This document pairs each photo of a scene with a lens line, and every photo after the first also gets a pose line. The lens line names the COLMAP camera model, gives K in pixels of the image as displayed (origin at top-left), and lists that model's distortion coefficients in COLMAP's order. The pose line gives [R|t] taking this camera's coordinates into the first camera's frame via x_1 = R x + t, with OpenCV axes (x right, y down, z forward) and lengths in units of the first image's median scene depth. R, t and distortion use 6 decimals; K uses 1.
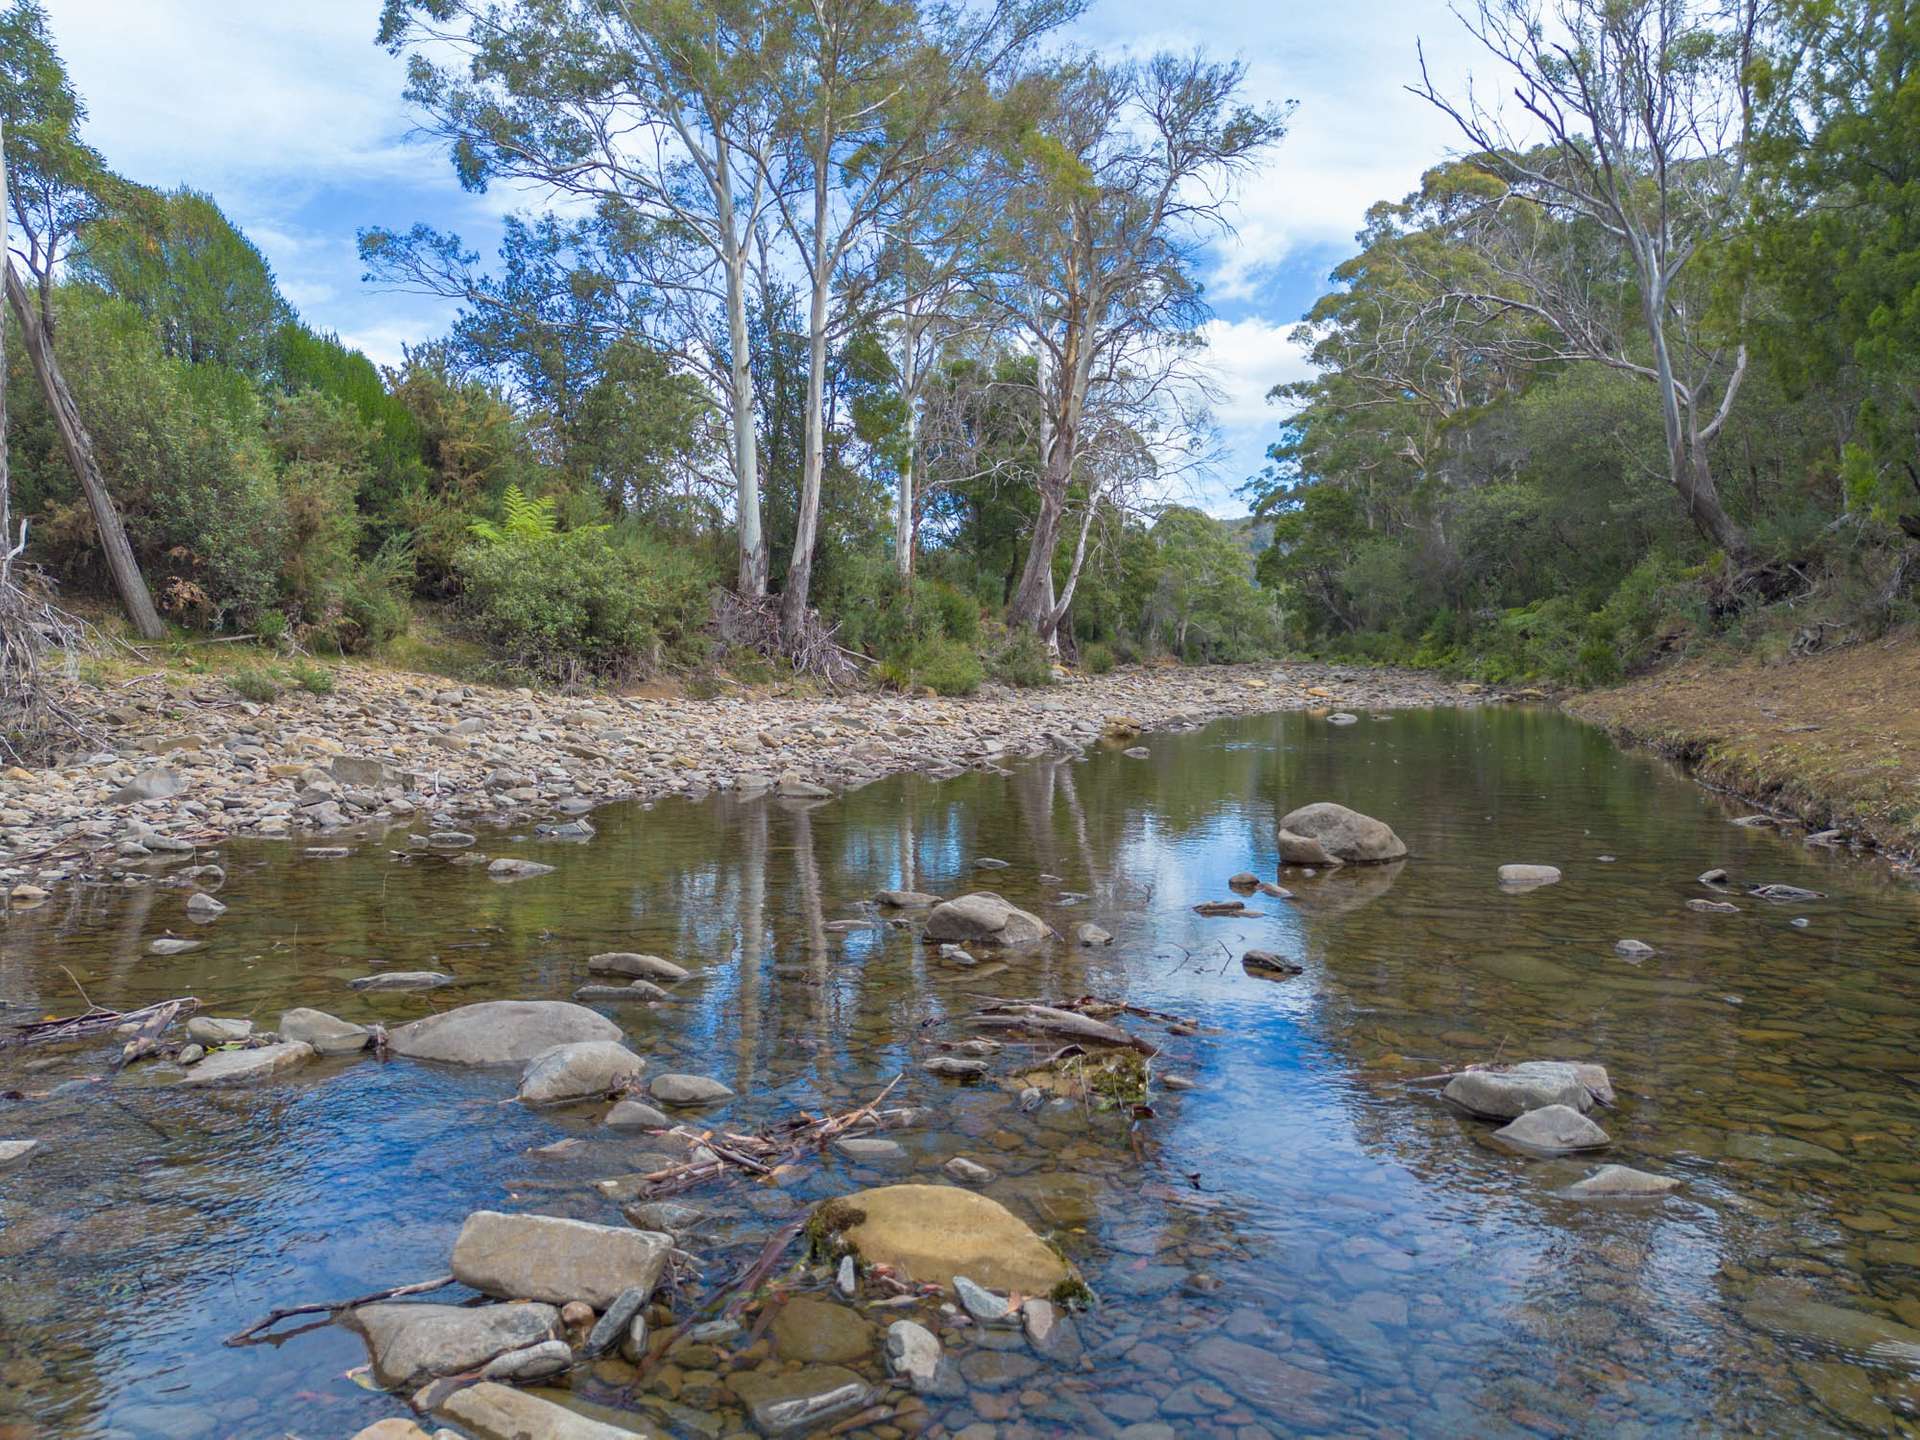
lens RADIAL K [[1344.2, 0, 960.0], [0, 1344.2, 720.0], [0, 0, 1]] dist [0.058931, -0.059553]
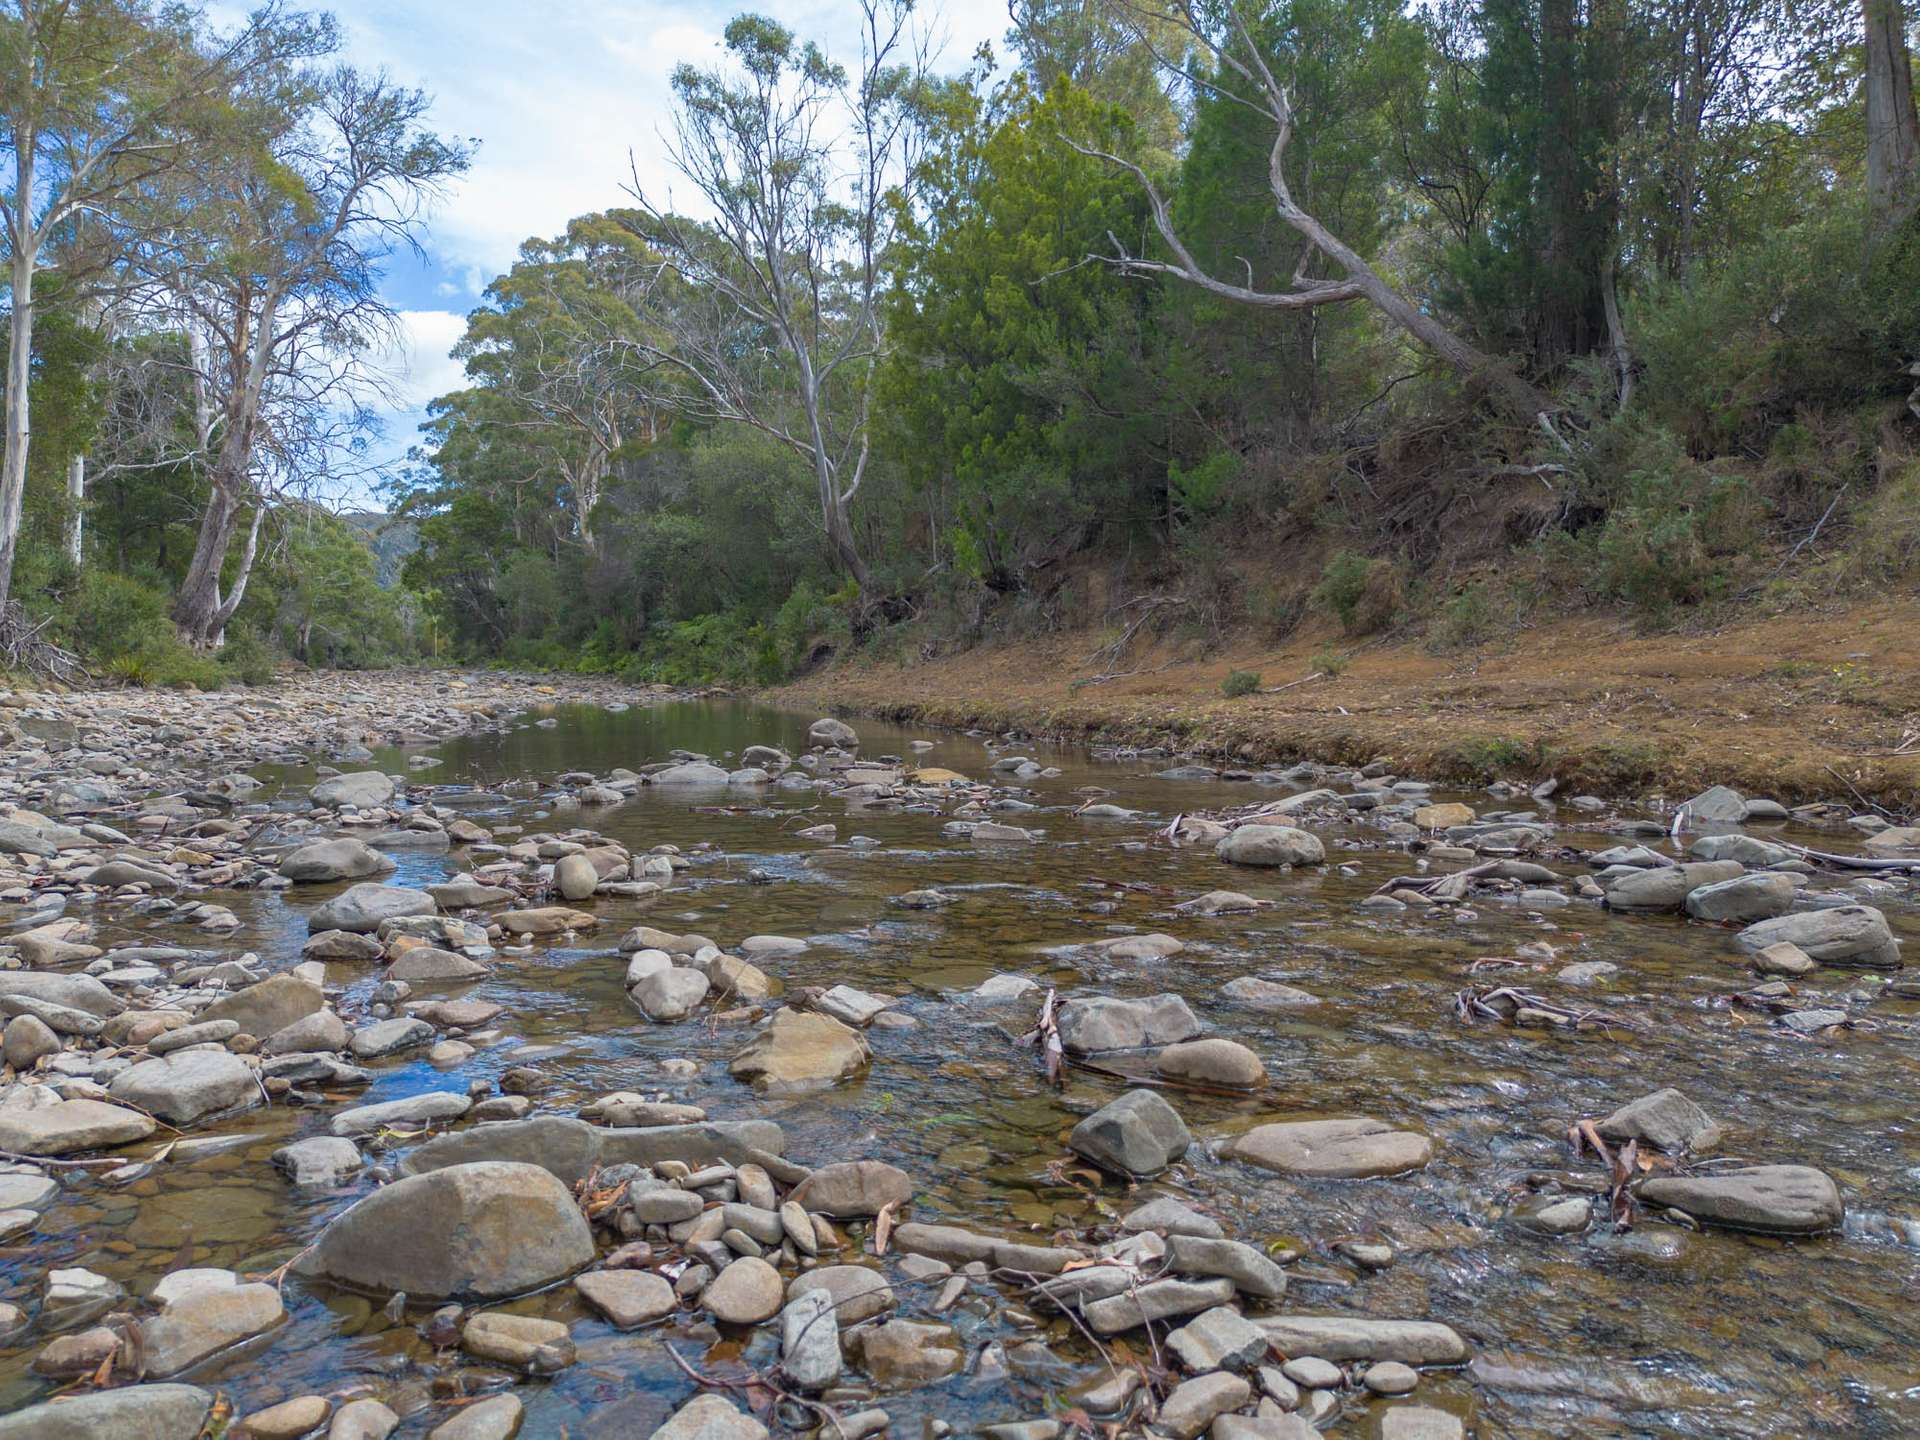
lens RADIAL K [[1344.2, 0, 960.0], [0, 1344.2, 720.0], [0, 0, 1]] dist [0.058931, -0.059553]
pose [[0.808726, -0.014224, 0.588013, -0.081982], [0.017895, 0.999840, -0.000425, 0.007380], [-0.587913, 0.010866, 0.808851, -0.081716]]
